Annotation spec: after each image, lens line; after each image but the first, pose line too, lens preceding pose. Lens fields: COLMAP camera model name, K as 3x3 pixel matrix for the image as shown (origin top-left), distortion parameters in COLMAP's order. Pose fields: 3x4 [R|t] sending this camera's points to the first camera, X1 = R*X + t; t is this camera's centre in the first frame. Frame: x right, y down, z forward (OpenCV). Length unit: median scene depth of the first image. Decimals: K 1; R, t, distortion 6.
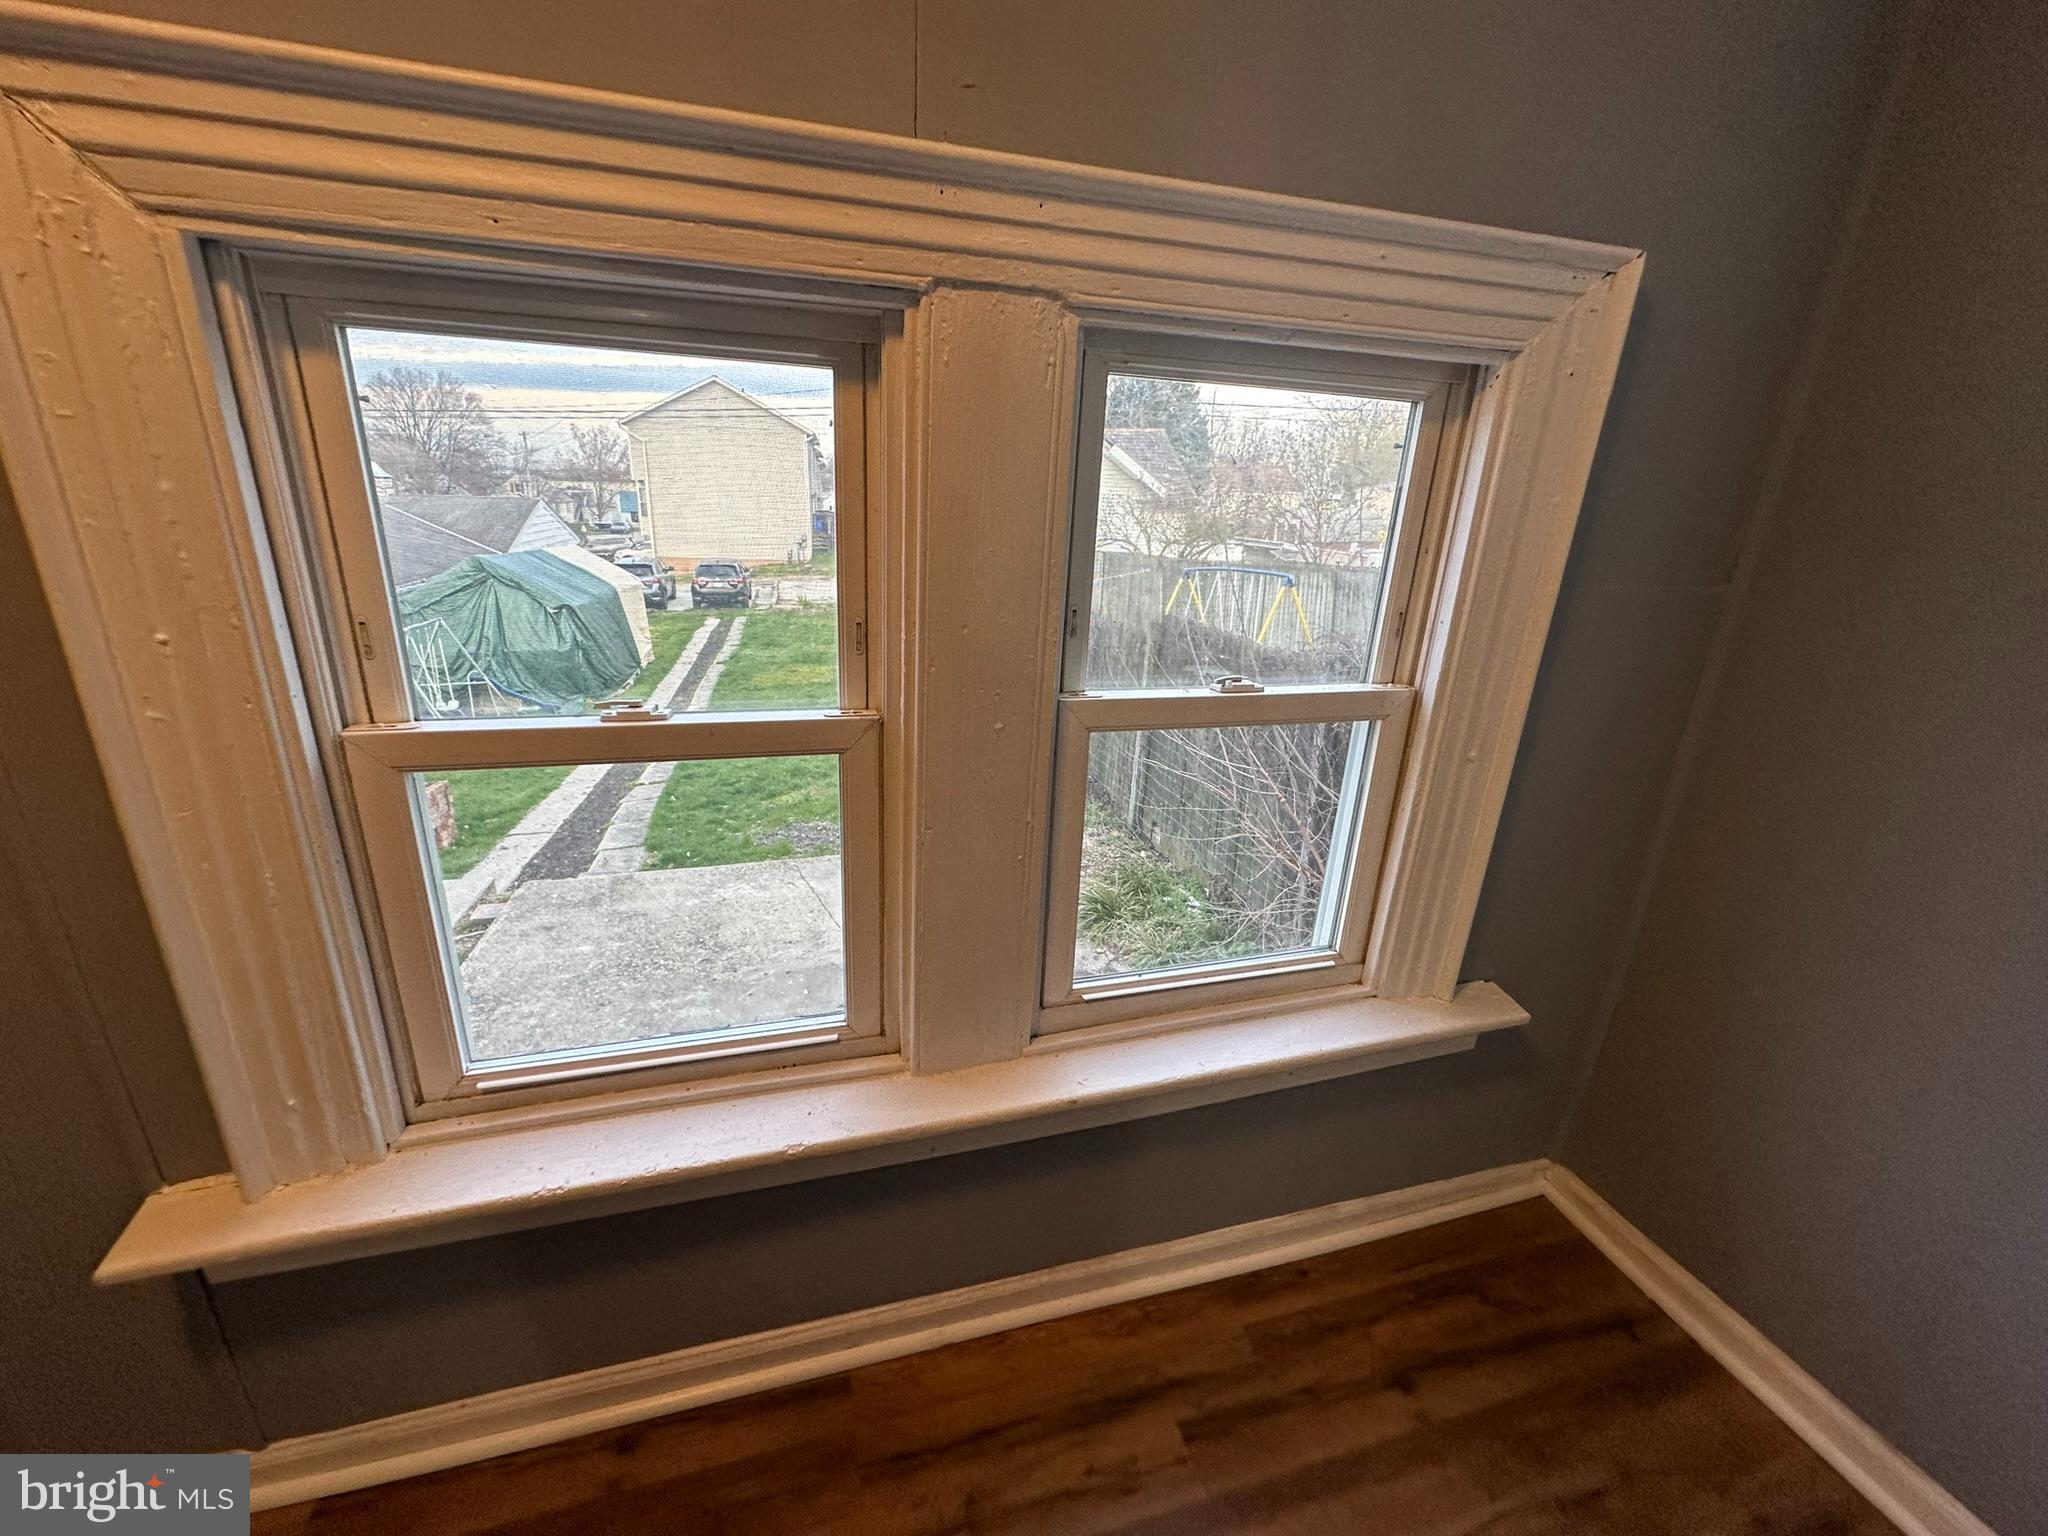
lens RADIAL K [[818.1, 0, 1020.4], [0, 818.1, 766.5], [0, 0, 1]] dist [-0.003704, 0.000401]
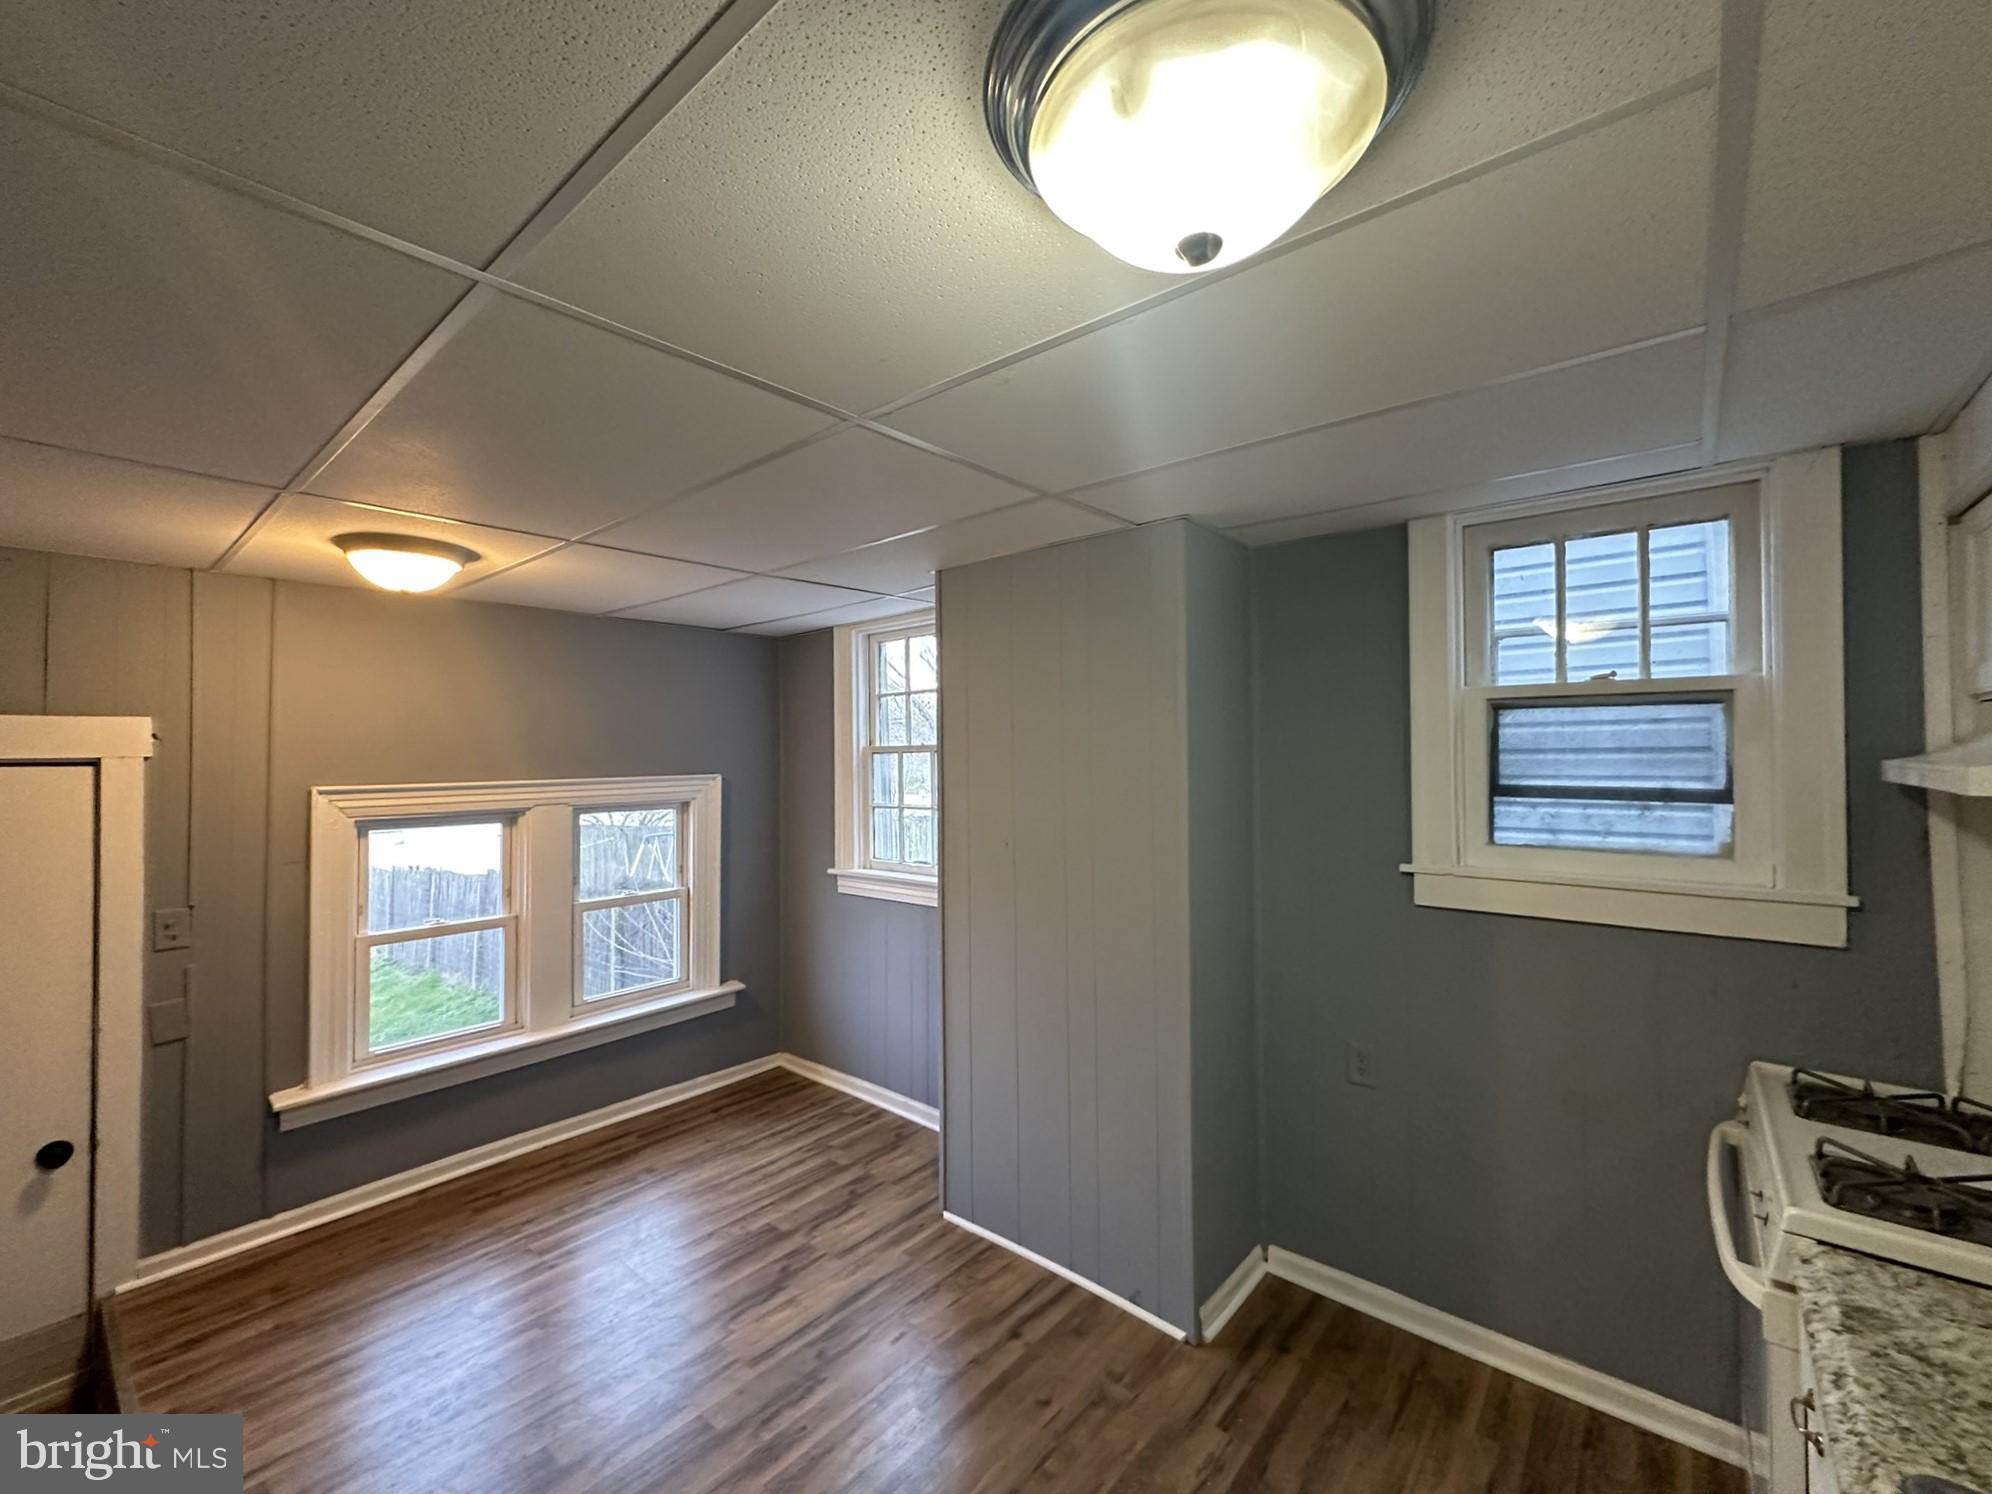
lens RADIAL K [[795.7, 0, 992.5], [0, 795.7, 745.5], [0, 0, 1]] dist [-0.003704, 0.000401]
pose [[0.824166, -0.044906, 0.564566, -0.329289], [0.225596, 0.940383, -0.254531, 0.504108], [-0.519478, 0.337140, 0.785162, -2.587383]]
